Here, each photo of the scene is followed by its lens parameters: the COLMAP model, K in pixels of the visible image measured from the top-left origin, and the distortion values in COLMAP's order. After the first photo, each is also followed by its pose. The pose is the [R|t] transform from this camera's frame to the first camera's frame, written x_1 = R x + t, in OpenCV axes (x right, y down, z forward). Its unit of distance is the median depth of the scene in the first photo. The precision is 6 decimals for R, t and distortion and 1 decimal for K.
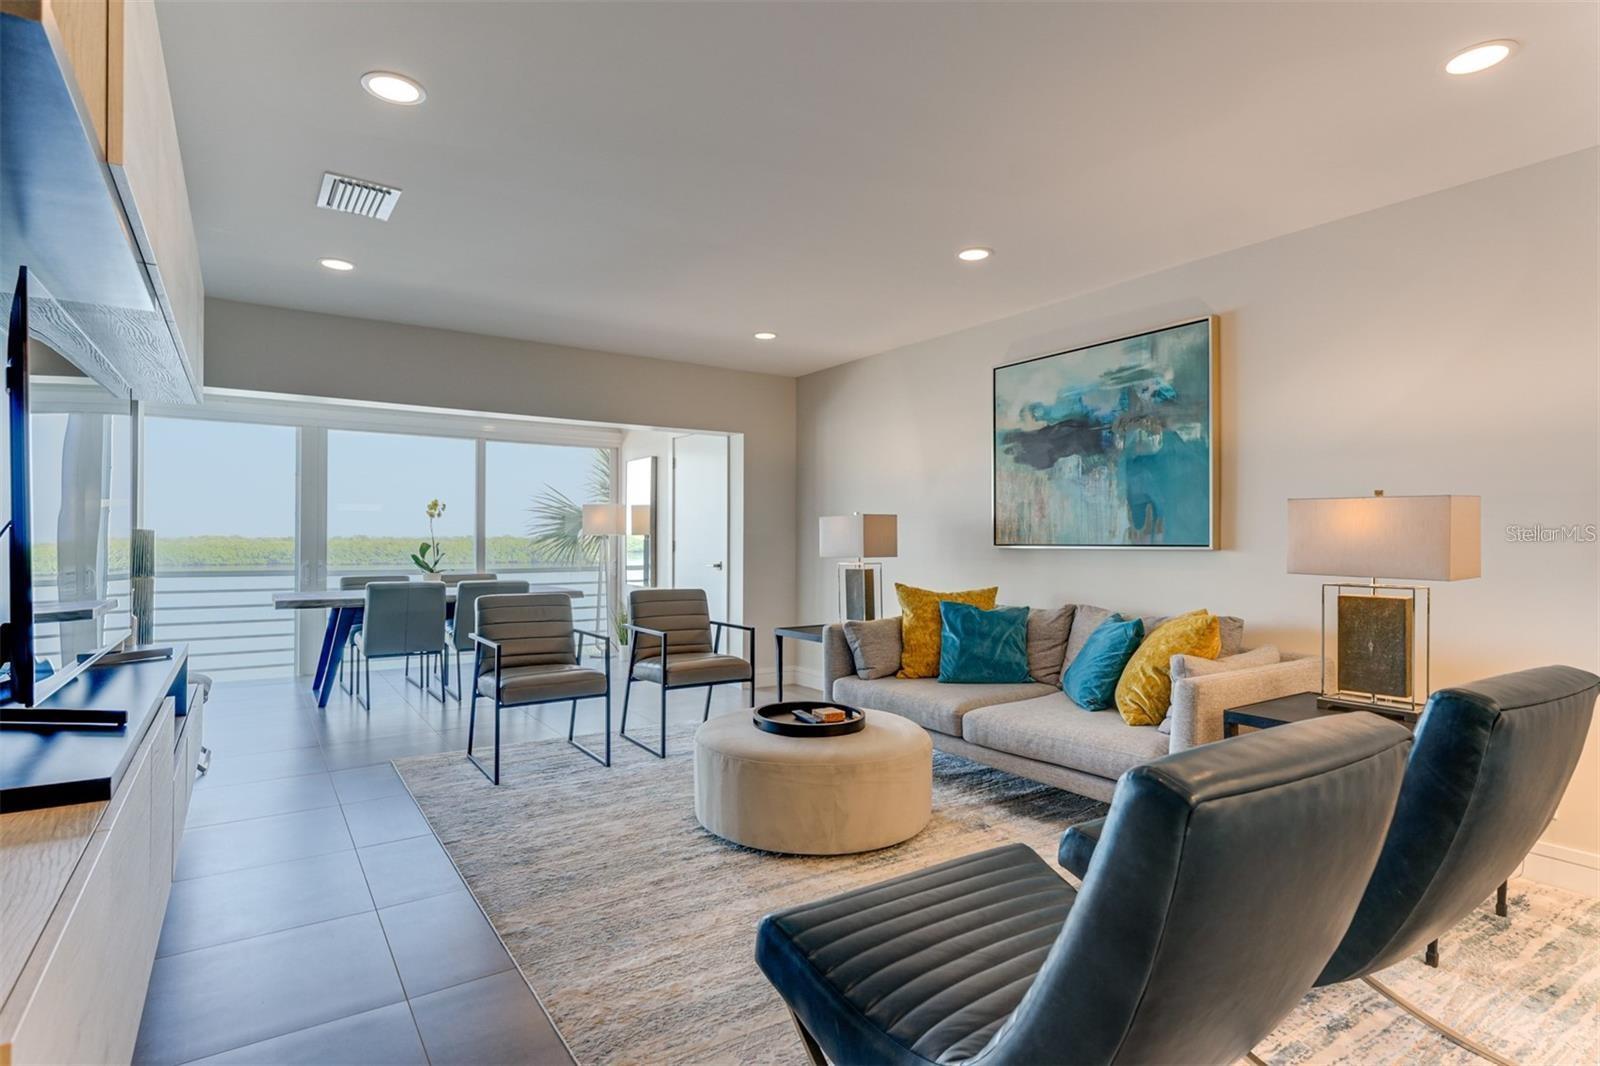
lens RADIAL K [[823.2, 0, 785.4], [0, 823.2, 546.1], [0, 0, 1]] dist [0.002867, -0.000614]
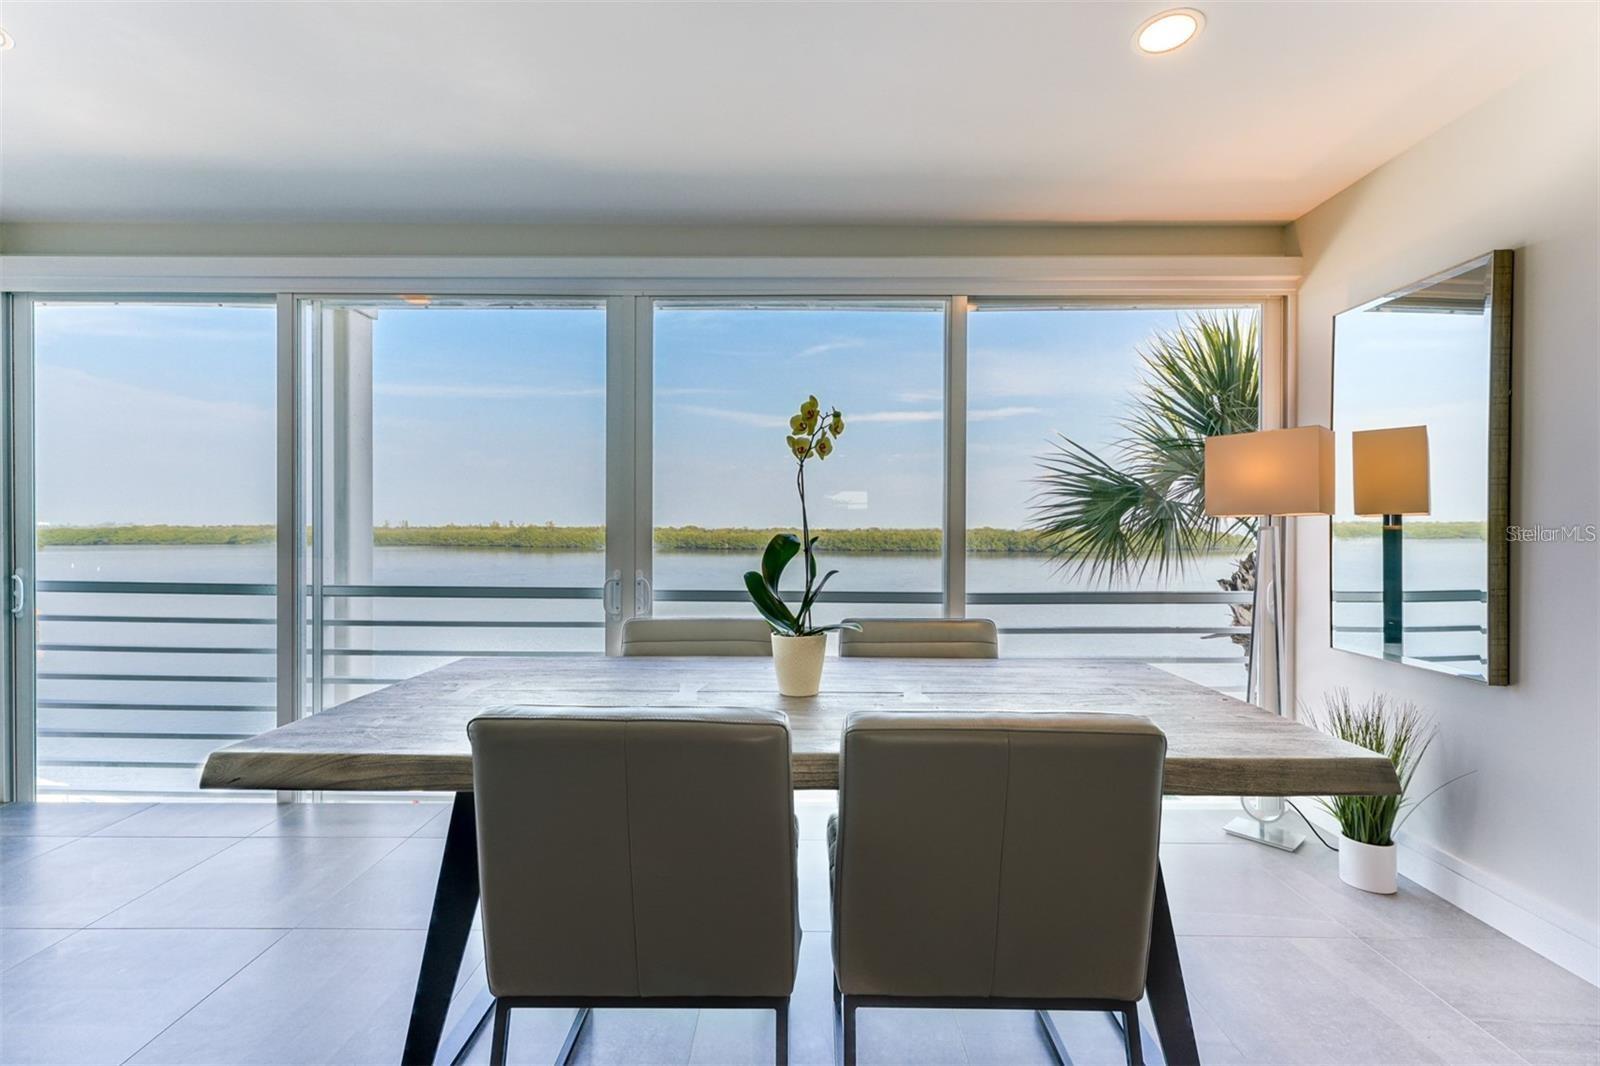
lens RADIAL K [[711.0, 0, 806.8], [0, 711.0, 528.7], [0, 0, 1]] dist [-0.004862, 0.000053]
pose [[0.839626, -0.001029, -0.543165, -0.411329], [-0.005219, 0.999937, -0.009962, -0.005970], [0.543140, 0.011200, 0.839567, 1.137462]]
